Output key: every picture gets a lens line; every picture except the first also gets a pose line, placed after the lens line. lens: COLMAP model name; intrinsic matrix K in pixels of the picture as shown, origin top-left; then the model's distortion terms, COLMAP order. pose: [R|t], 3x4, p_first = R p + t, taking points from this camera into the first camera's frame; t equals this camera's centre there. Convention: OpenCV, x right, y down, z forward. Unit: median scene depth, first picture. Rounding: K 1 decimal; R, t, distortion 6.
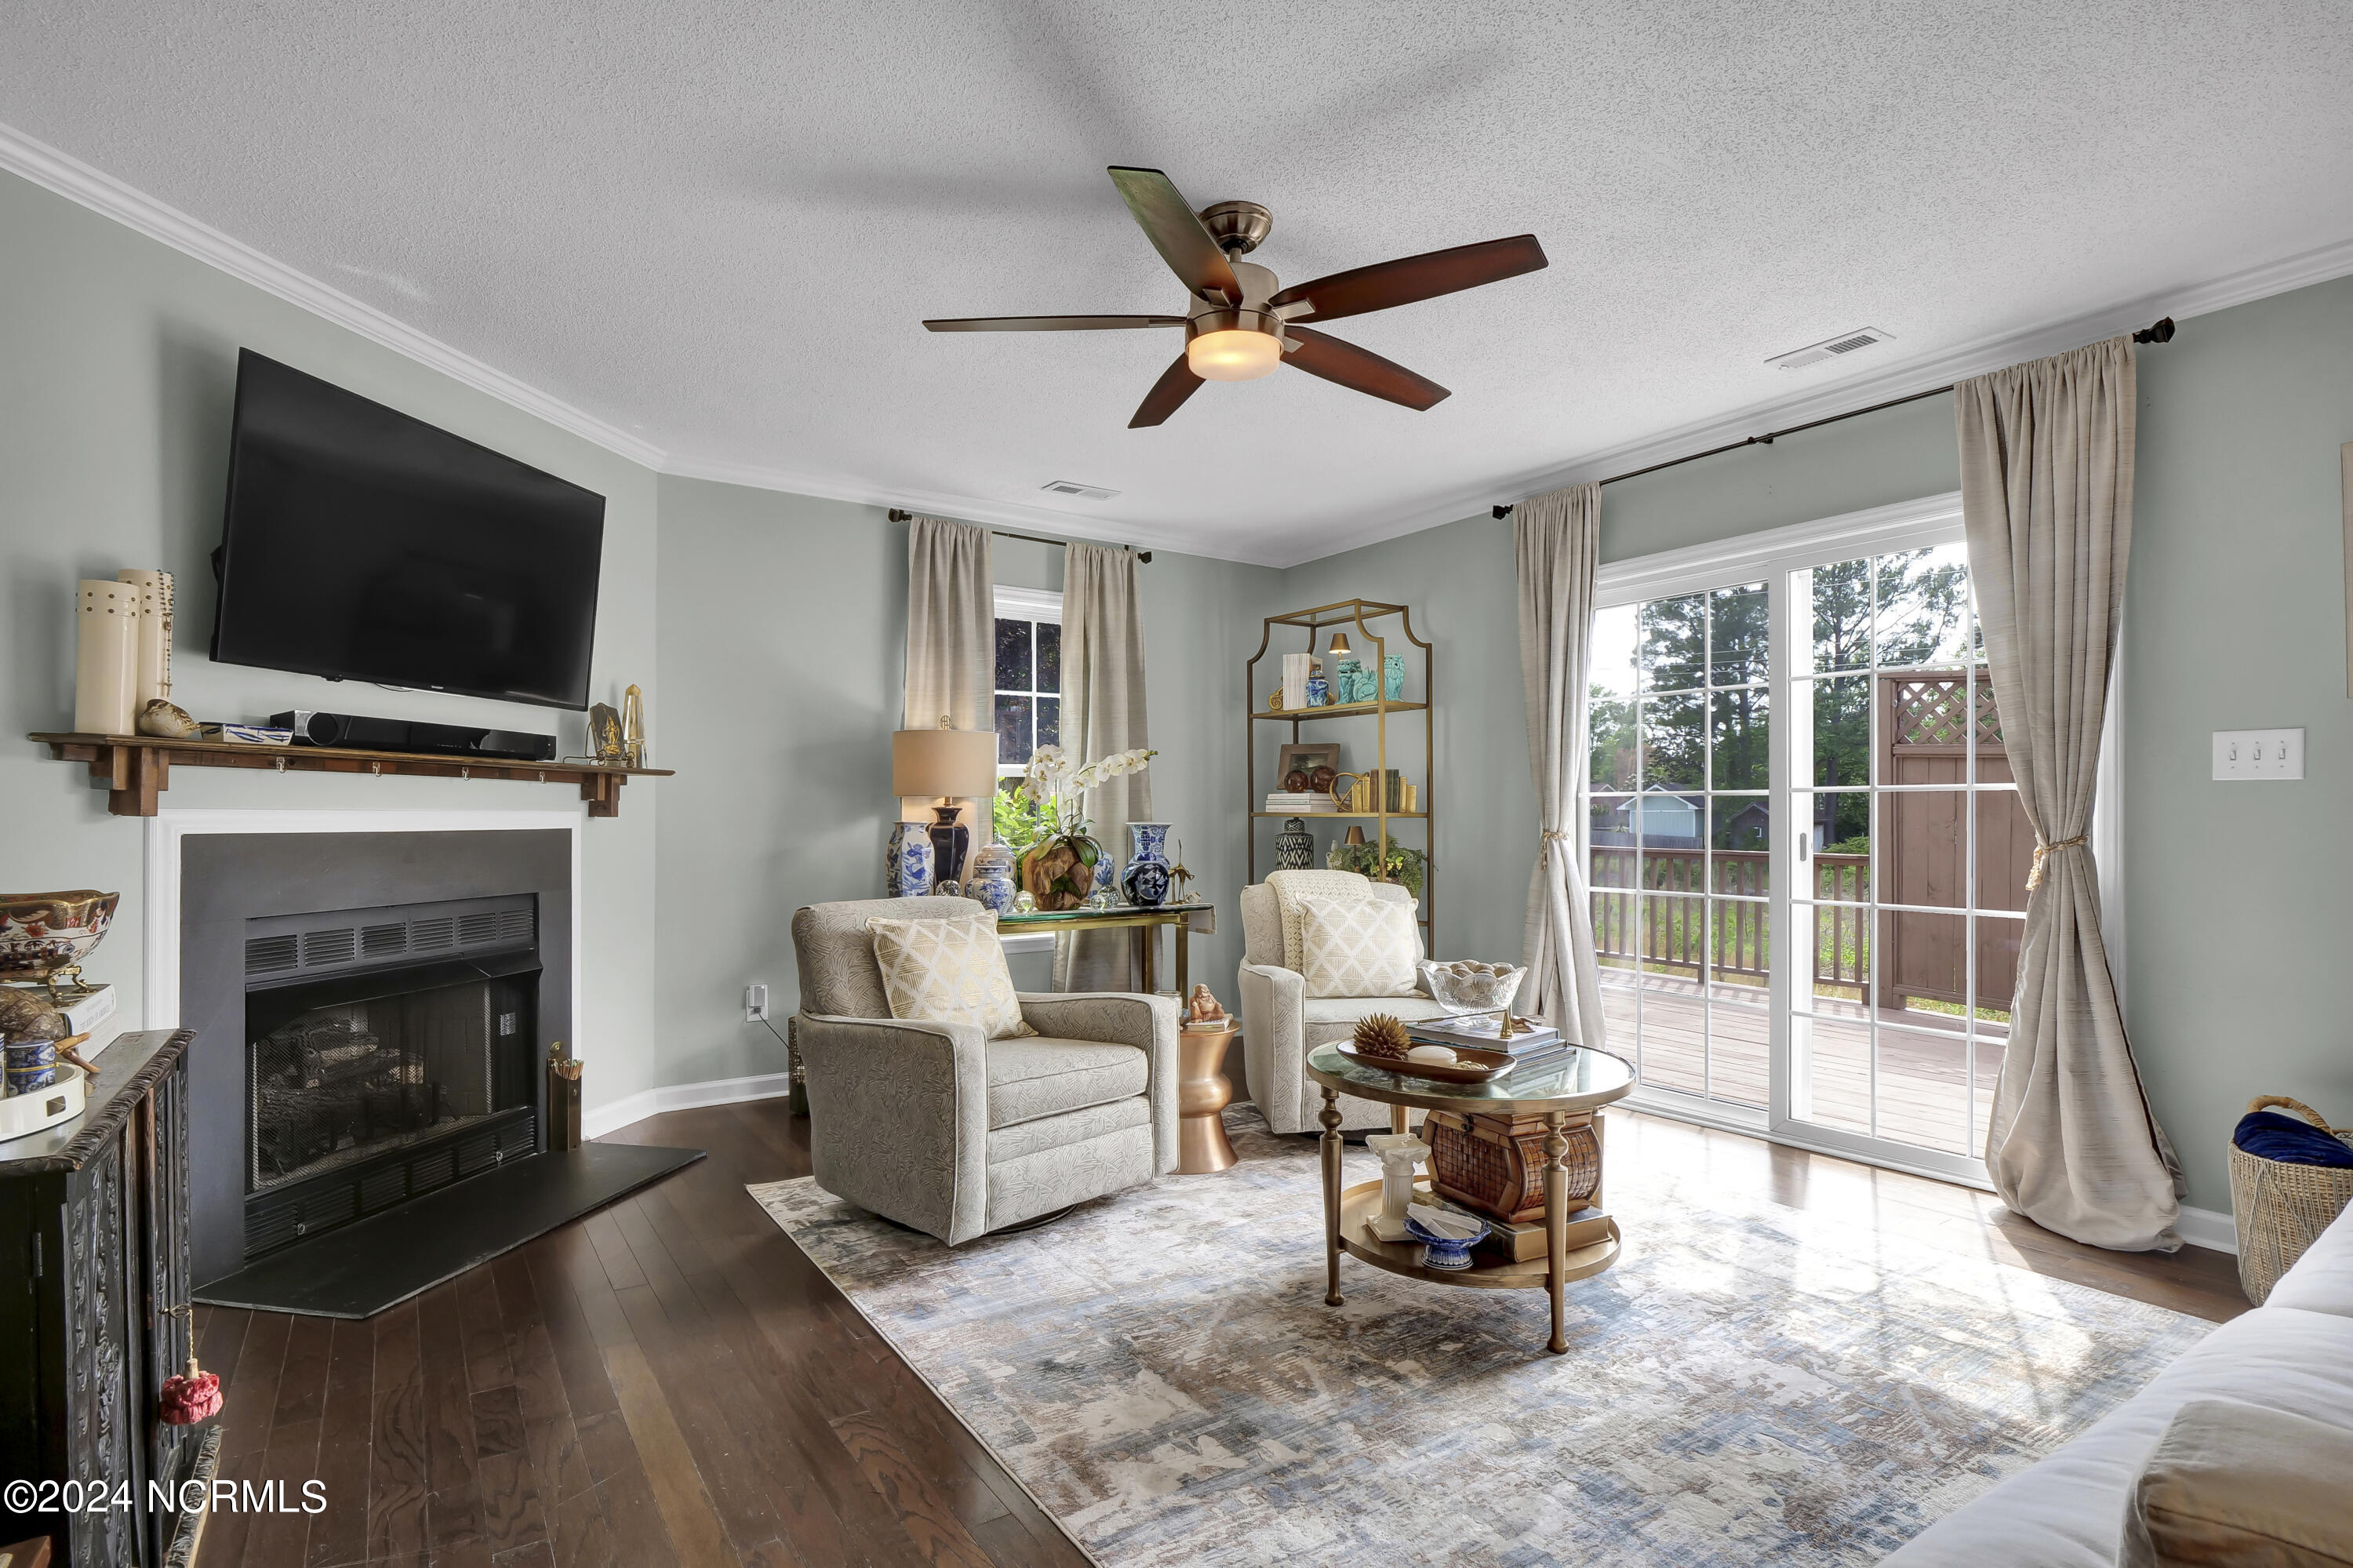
lens RADIAL K [[1157.9, 0, 1184.9], [0, 1157.9, 780.4], [0, 0, 1]] dist [-0.028729, 0.000161]
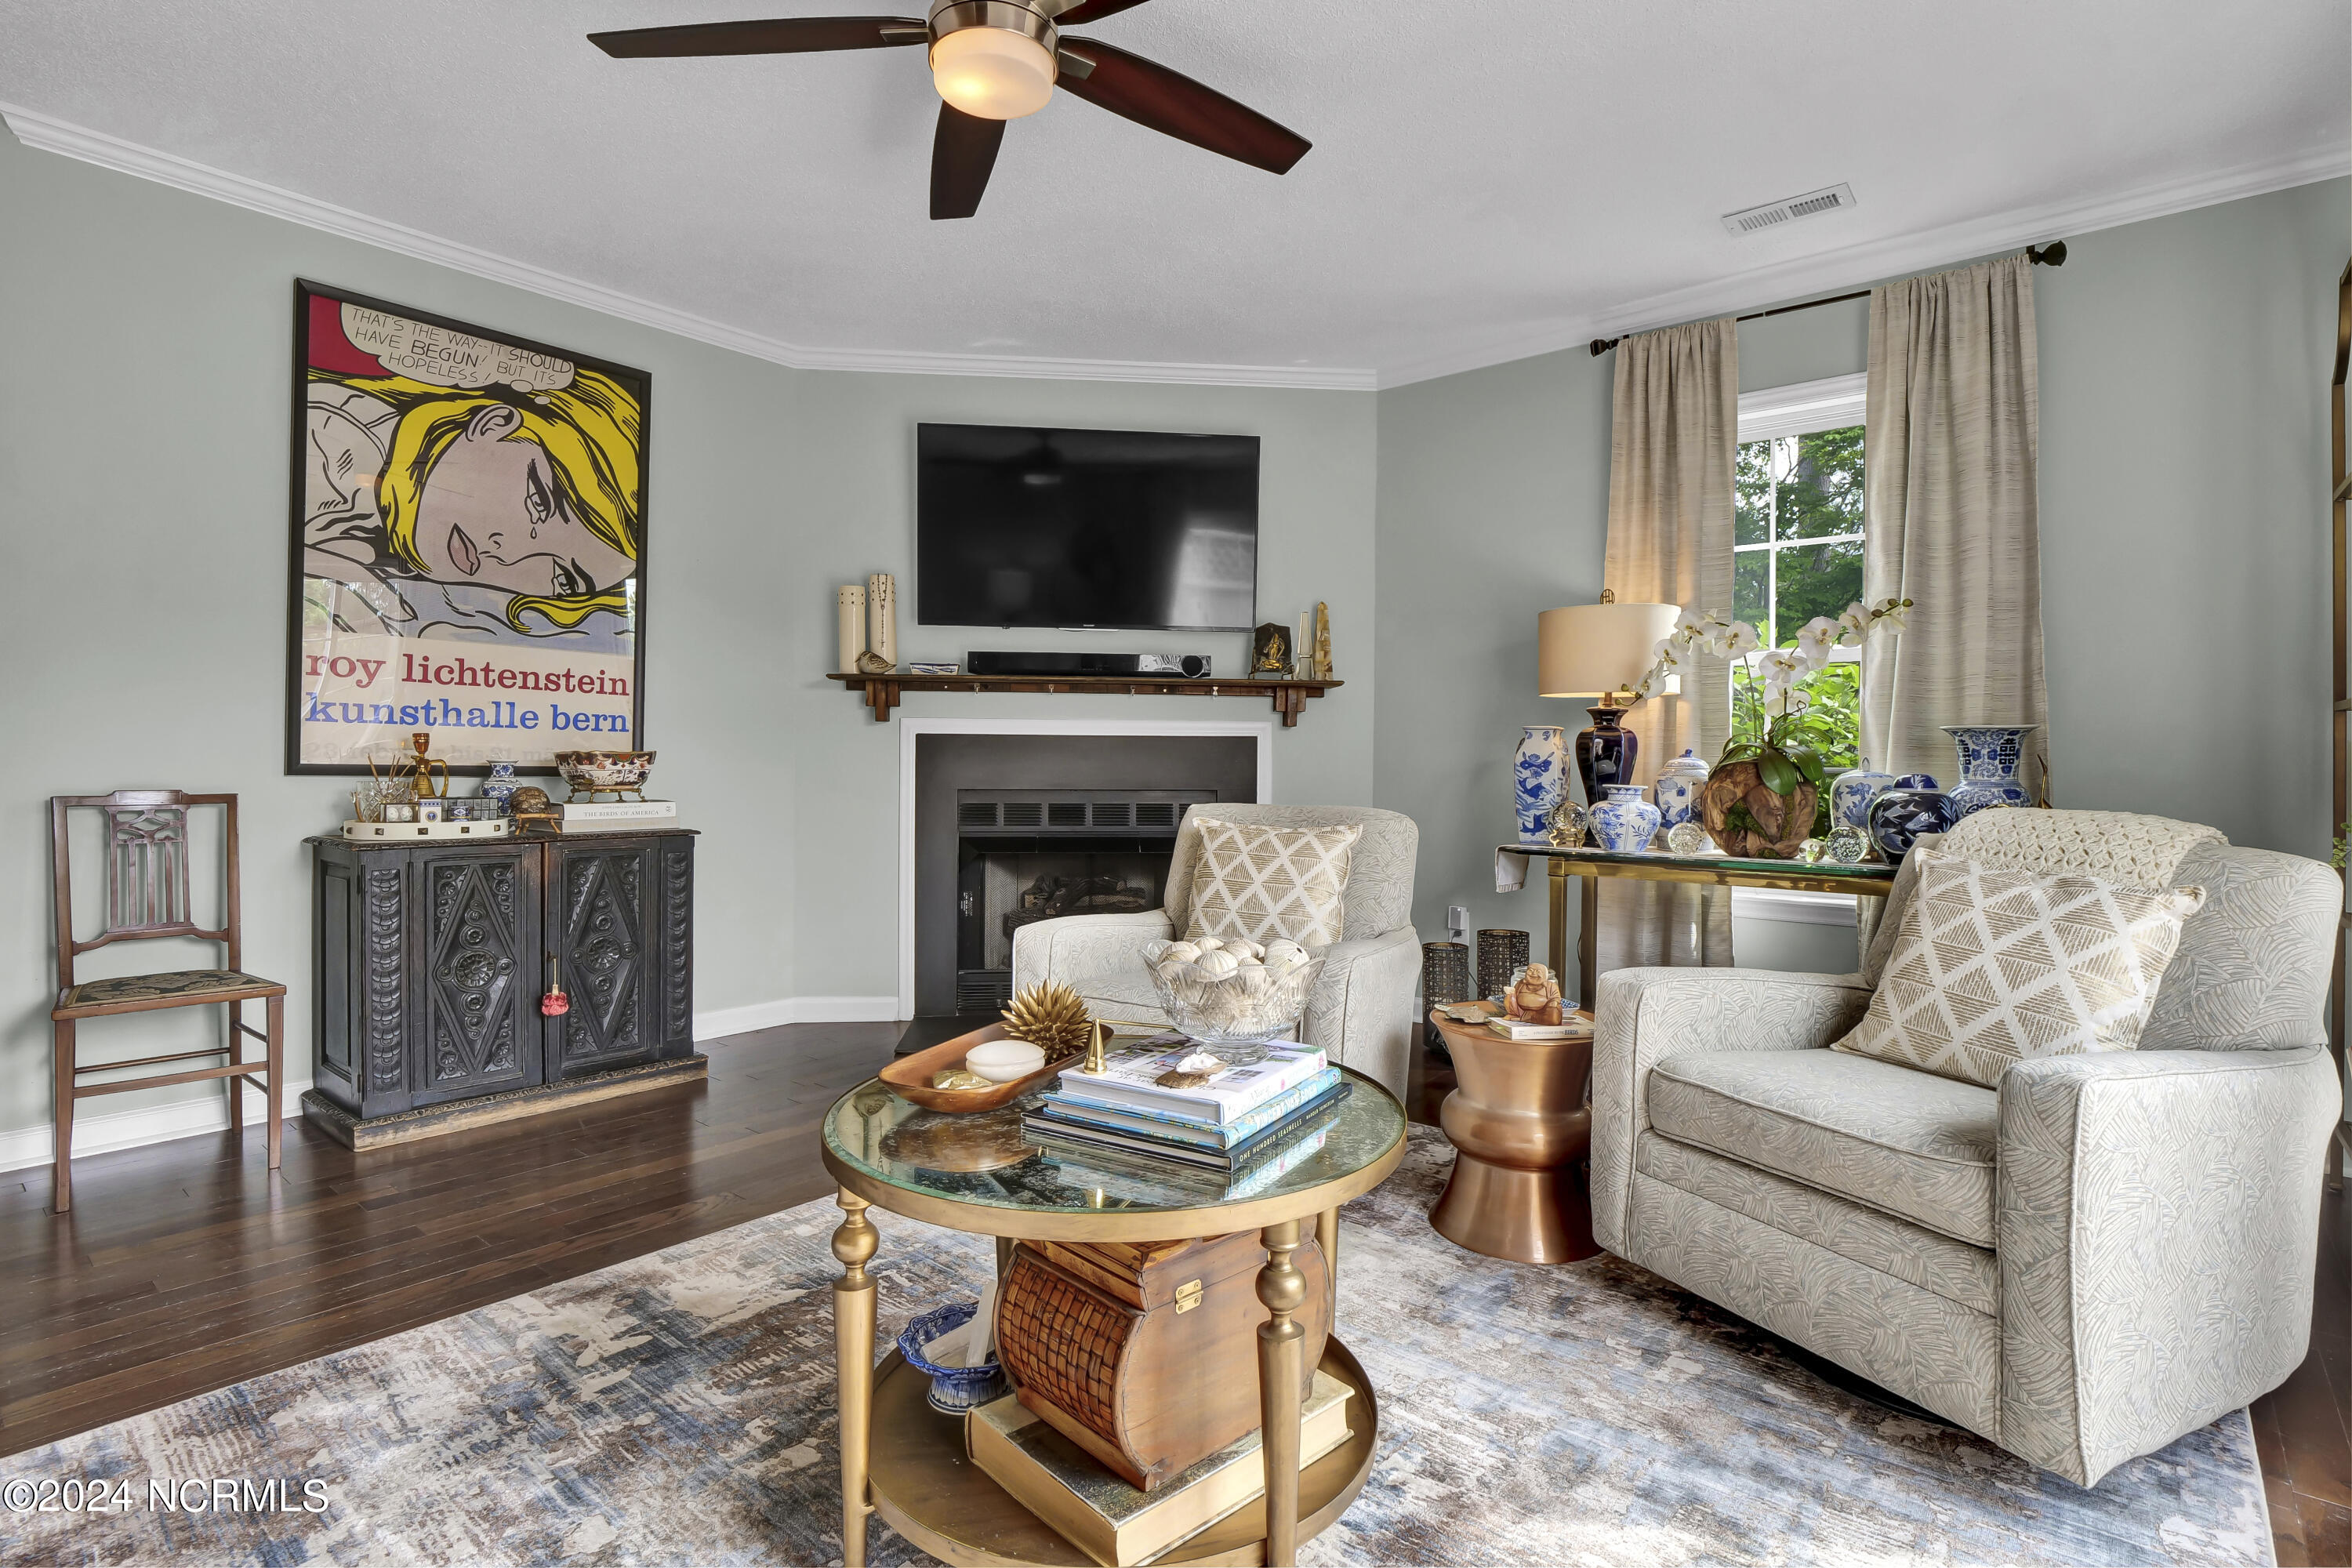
lens RADIAL K [[1157.4, 0, 1184.4], [0, 1157.4, 780.4], [0, 0, 1]] dist [-0.028729, 0.000161]
pose [[0.277688, 0.020723, -0.960448, 0.669034], [0.020793, 0.999403, 0.027575, 0.063800], [0.960446, -0.027628, 0.277092, 0.762933]]
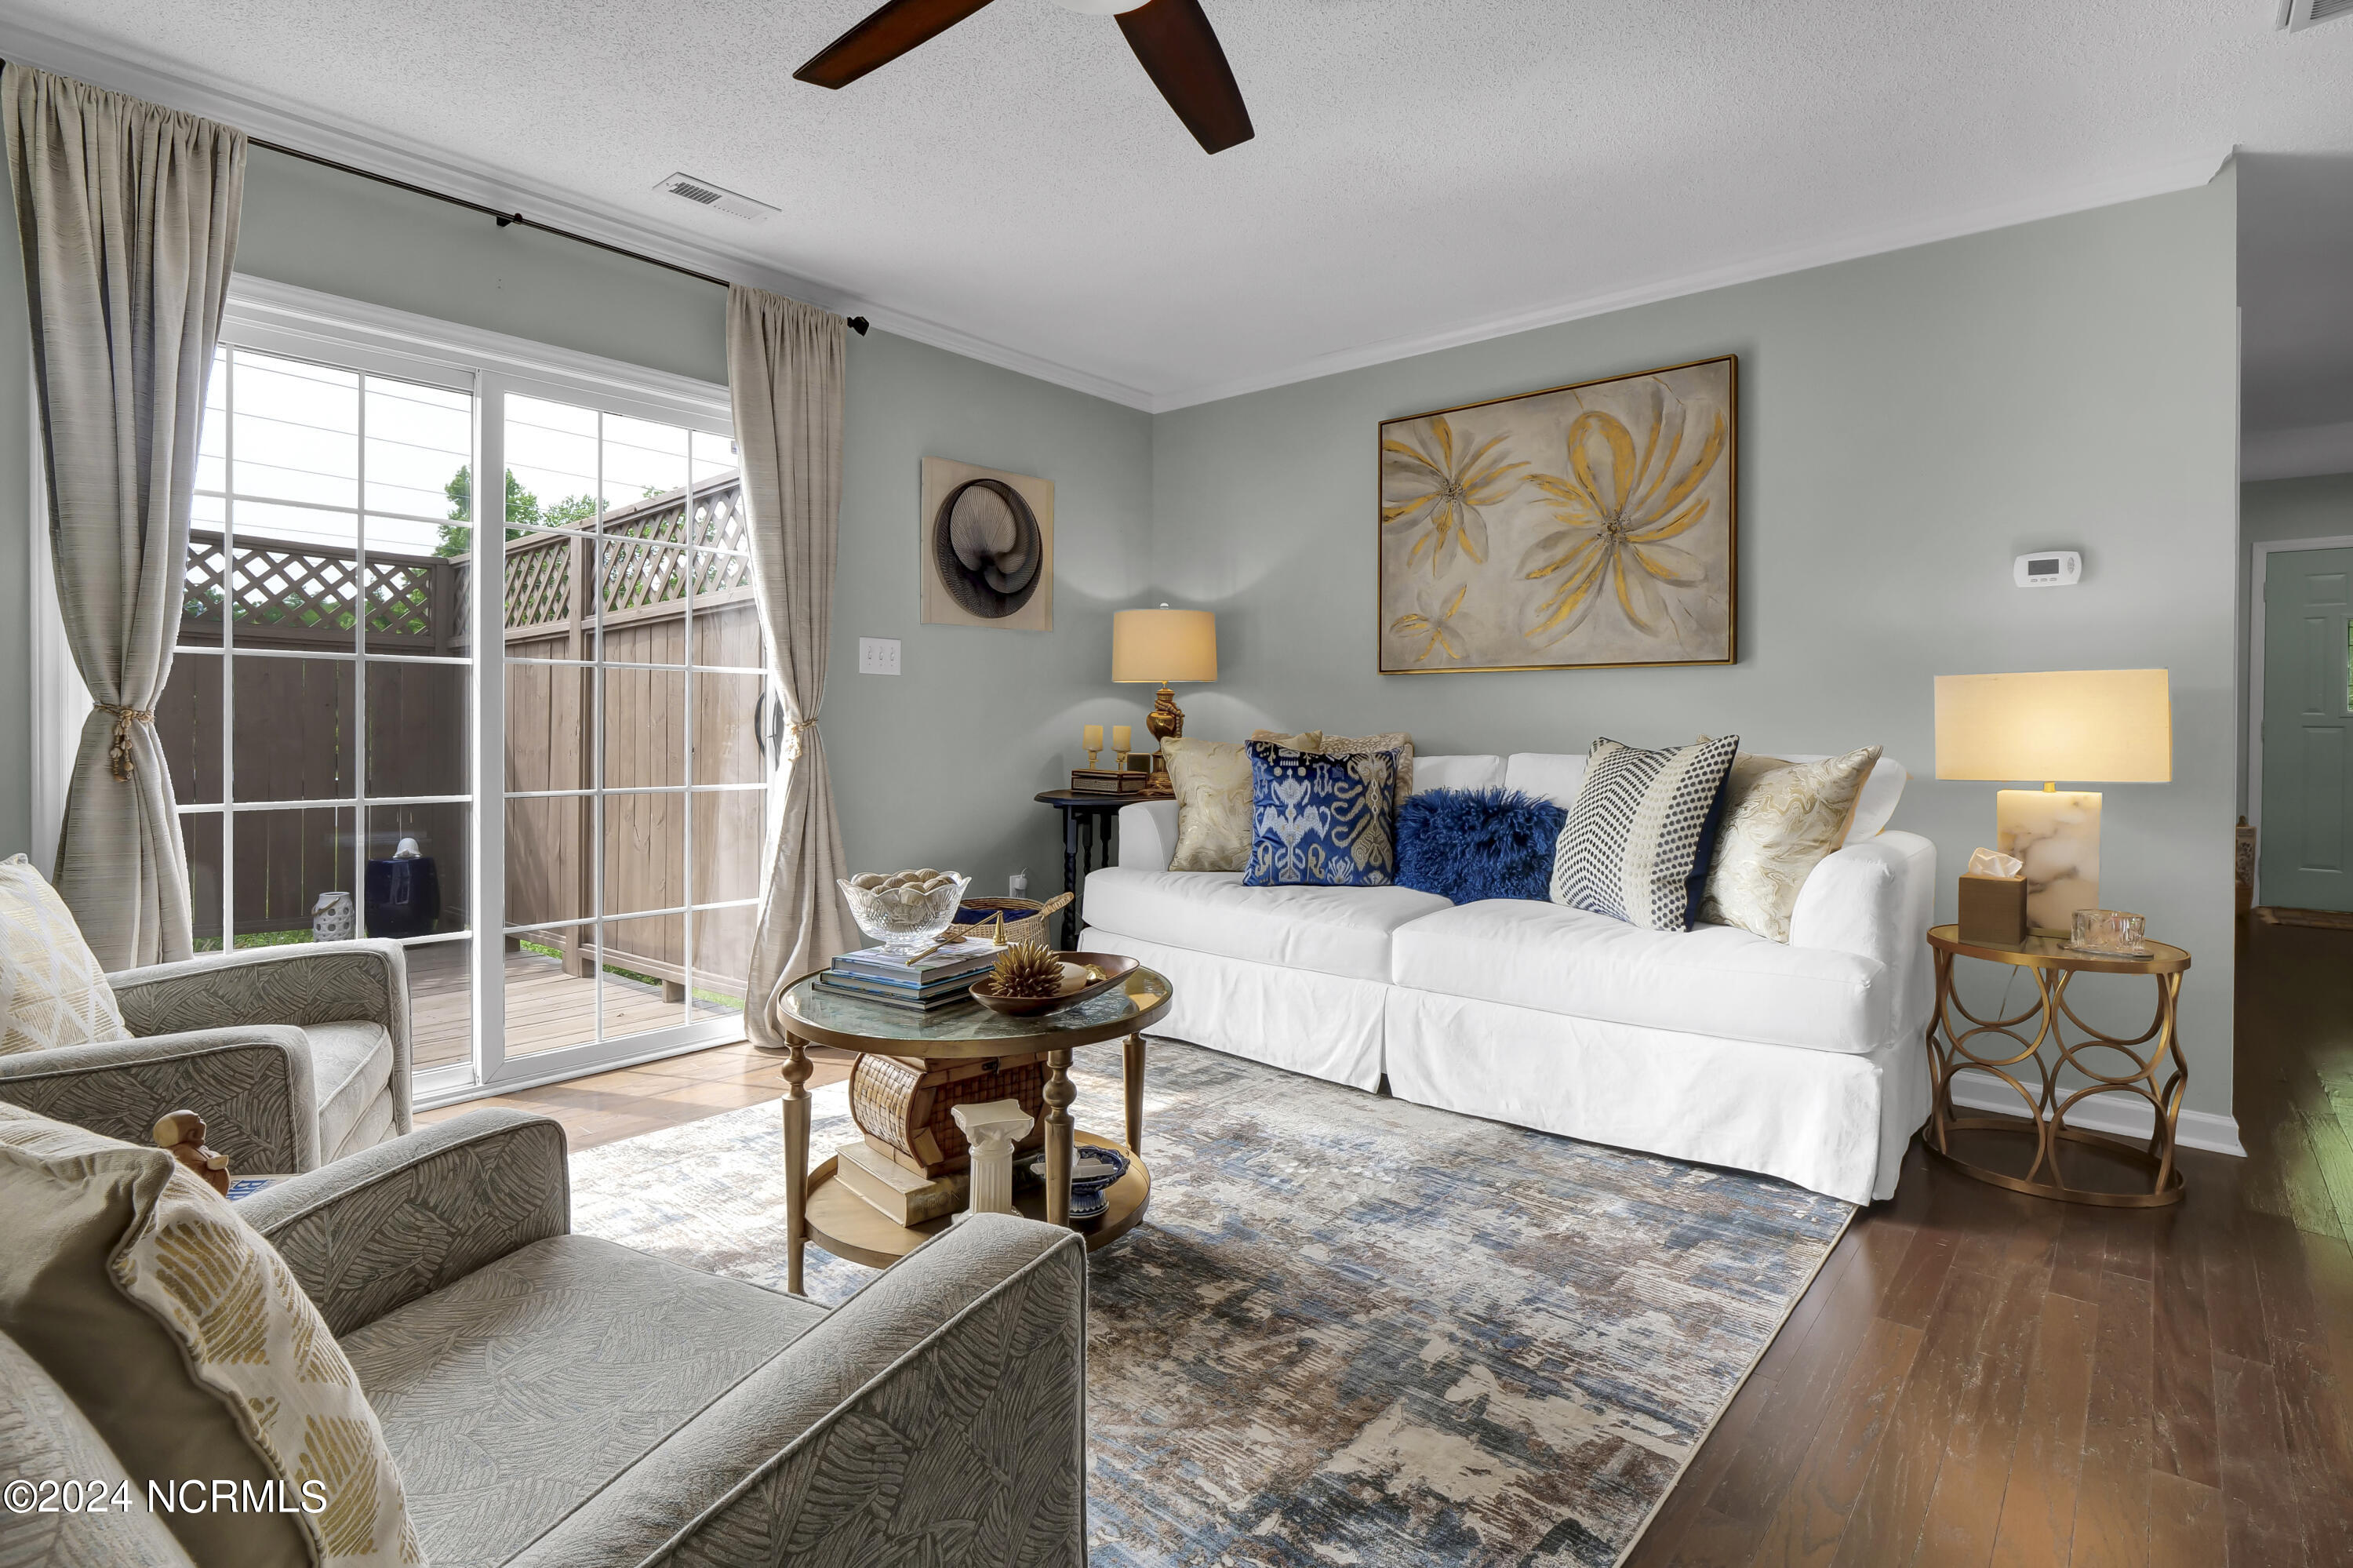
lens RADIAL K [[1152.0, 0, 1153.3], [0, 1152.0, 750.8], [0, 0, 1]] dist [-0.000636, -0.000100]
pose [[-0.253206, -0.031033, 0.966915, -0.485416], [-0.034988, 0.999125, 0.022904, 0.045705], [-0.966780, -0.028031, -0.254070, 0.942011]]
